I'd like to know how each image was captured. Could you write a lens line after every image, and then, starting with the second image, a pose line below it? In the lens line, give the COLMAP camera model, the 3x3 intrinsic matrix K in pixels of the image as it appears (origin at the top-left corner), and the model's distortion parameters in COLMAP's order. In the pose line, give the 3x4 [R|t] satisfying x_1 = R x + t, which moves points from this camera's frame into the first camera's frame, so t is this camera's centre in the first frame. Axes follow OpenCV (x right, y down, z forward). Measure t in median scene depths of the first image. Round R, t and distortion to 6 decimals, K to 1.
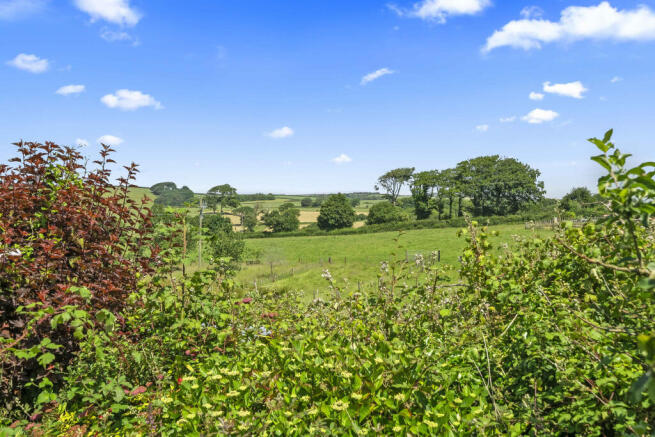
lens RADIAL K [[729.3, 0, 327.4], [0, 729.3, 219.5], [0, 0, 1]] dist [-0.022355, 0.000000]
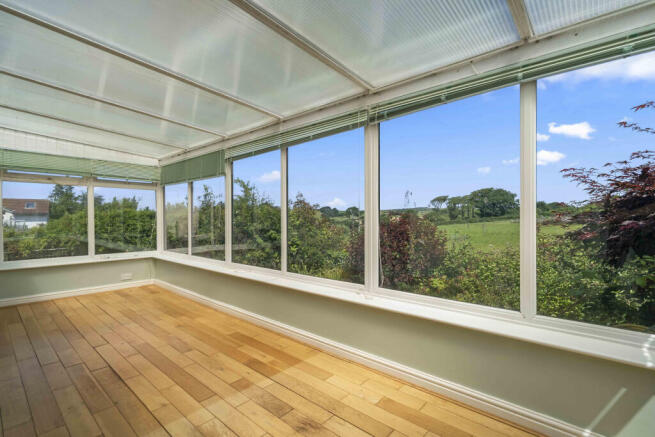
lens RADIAL K [[300.5, 0, 311.1], [0, 300.5, 205.1], [0, 0, 1]] dist [0.015644, 0.000334]
pose [[0.951118, -0.024371, -0.307865, 0.100573], [0.009988, 0.998787, -0.048210, -0.053331], [0.308666, 0.042778, 0.950208, 0.473952]]
